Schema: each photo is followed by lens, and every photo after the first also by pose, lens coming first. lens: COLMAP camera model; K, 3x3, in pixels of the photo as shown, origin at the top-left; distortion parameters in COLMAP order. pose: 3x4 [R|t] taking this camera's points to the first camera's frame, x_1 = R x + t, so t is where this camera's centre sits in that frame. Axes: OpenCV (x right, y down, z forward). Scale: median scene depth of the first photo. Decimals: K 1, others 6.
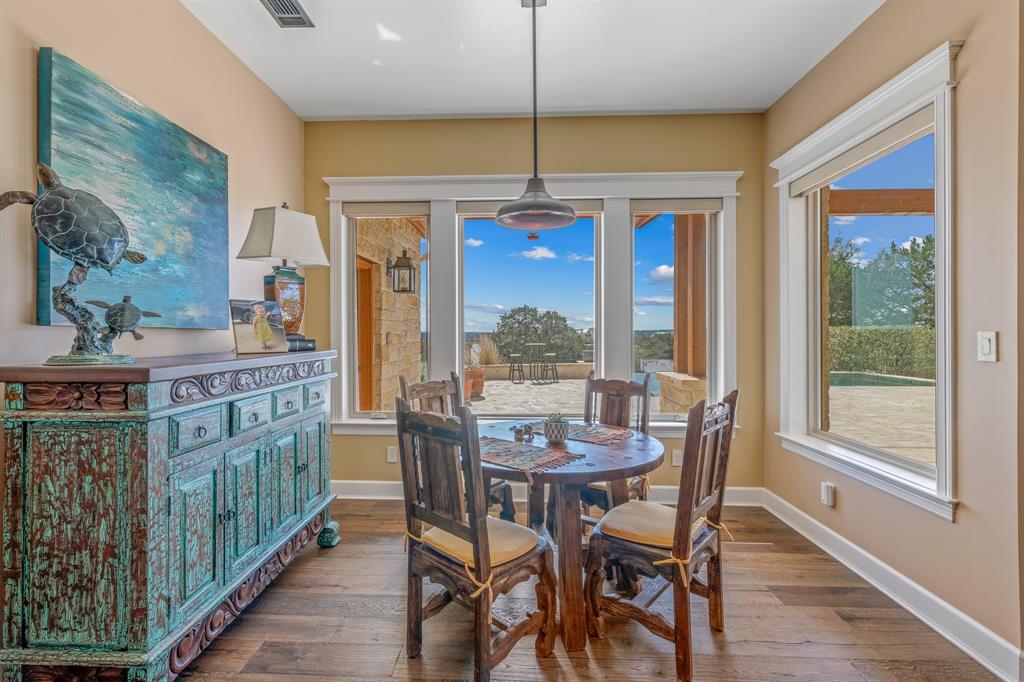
lens RADIAL K [[464.5, 0, 499.2], [0, 464.5, 330.0], [0, 0, 1]] dist [0.000118, -0.000040]
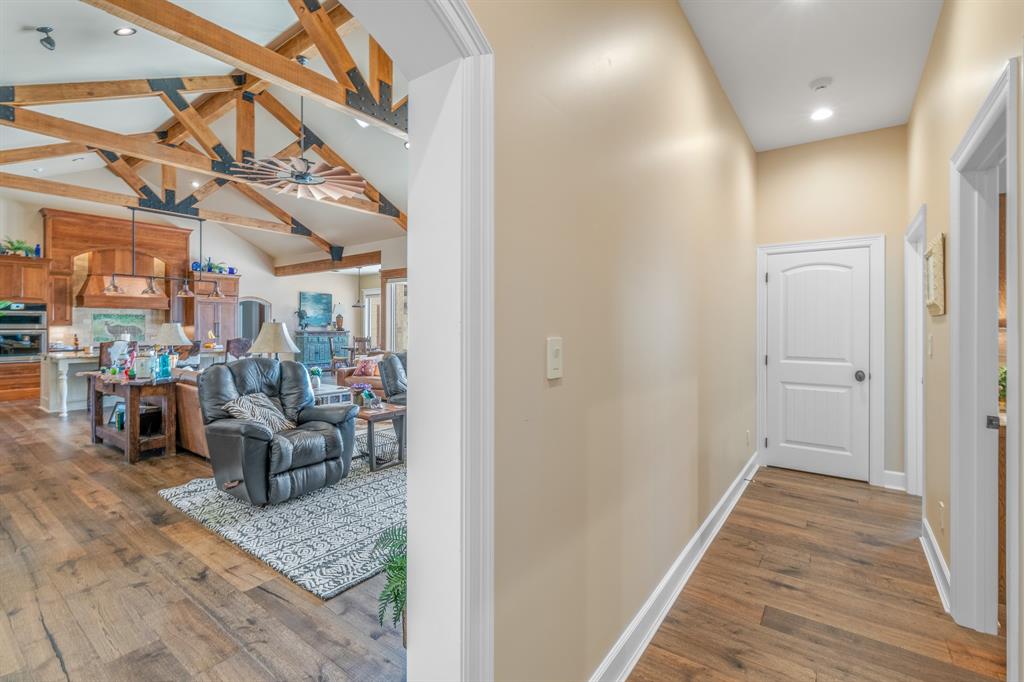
lens RADIAL K [[455.8, 0, 500.6], [0, 455.8, 325.5], [0, 0, 1]] dist [-0.000474, -0.000340]
pose [[0.826043, 0.000488, -0.563606, 4.549862], [0.000464, 0.999999, 0.001545, -0.026801], [0.563606, -0.001538, 0.826042, -2.565208]]
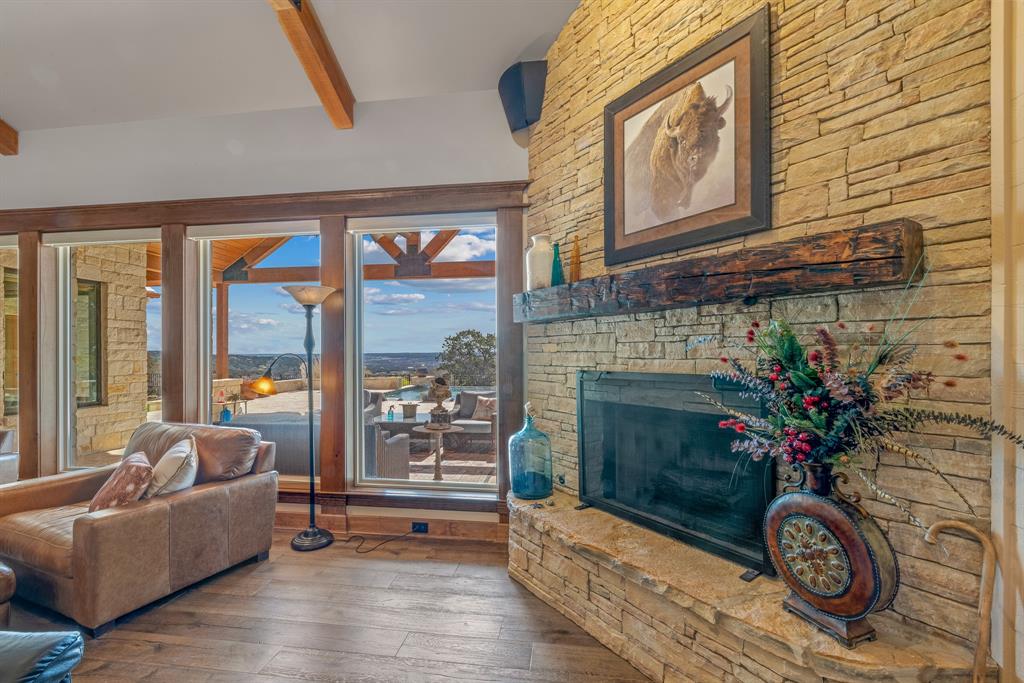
lens RADIAL K [[445.1, 0, 507.6], [0, 445.1, 350.4], [0, 0, 1]] dist [0.001411, 0.000194]
pose [[0.995611, -0.002697, -0.093547, 3.723928], [0.002838, 0.999995, 0.001379, -0.021799], [0.093543, -0.001638, 0.995614, -1.154789]]
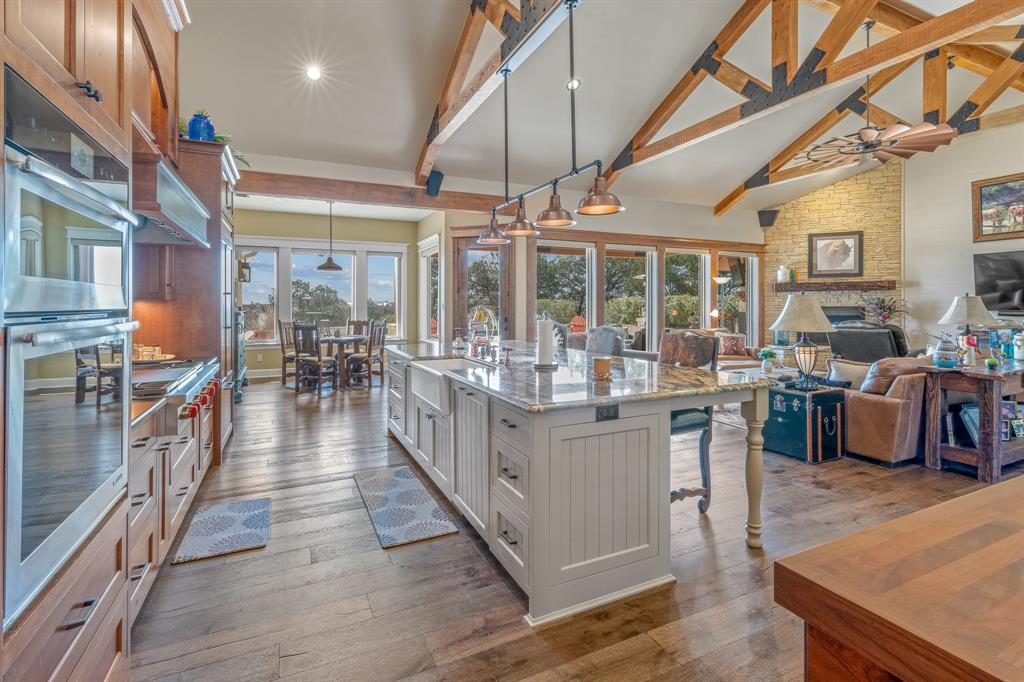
lens RADIAL K [[461.4, 0, 488.7], [0, 461.4, 300.7], [0, 0, 1]] dist [-0.001409, -0.000248]
pose [[0.895158, 0.001462, 0.445747, -0.376800], [0.000124, 0.999994, -0.003528, -0.007916], [-0.445750, 0.003213, 0.895152, -2.403419]]
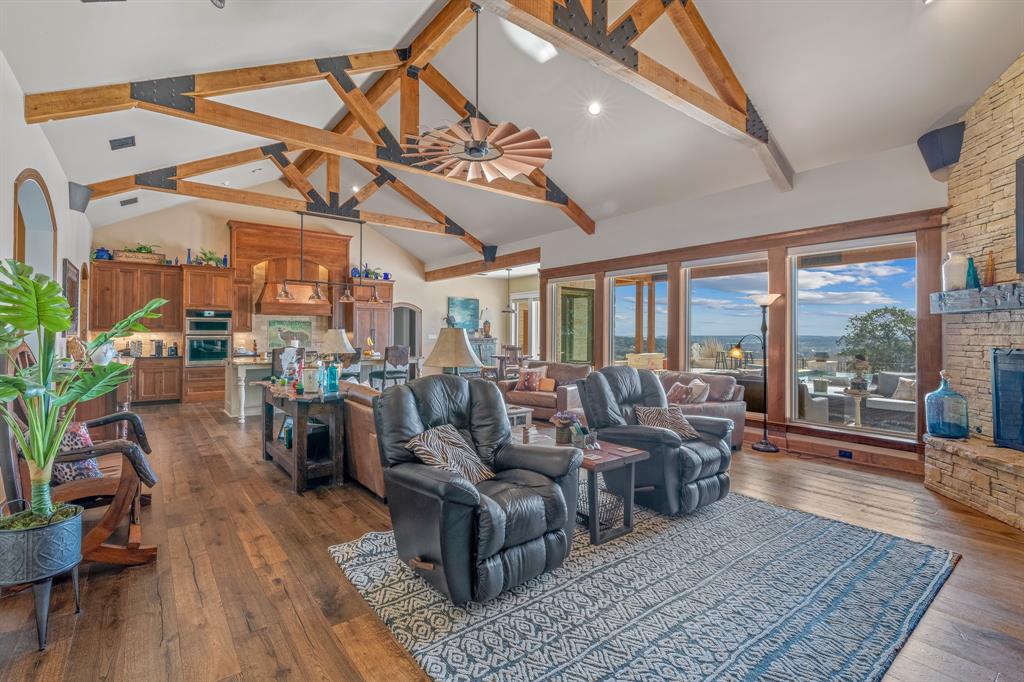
lens RADIAL K [[464.5, 0, 499.2], [0, 464.5, 330.0], [0, 0, 1]] dist [0.000118, -0.000040]
pose [[0.641232, -0.001954, -0.767344, 3.936684], [-0.001576, 0.999991, -0.003863, -0.024385], [0.767345, 0.003687, 0.641224, -2.379623]]
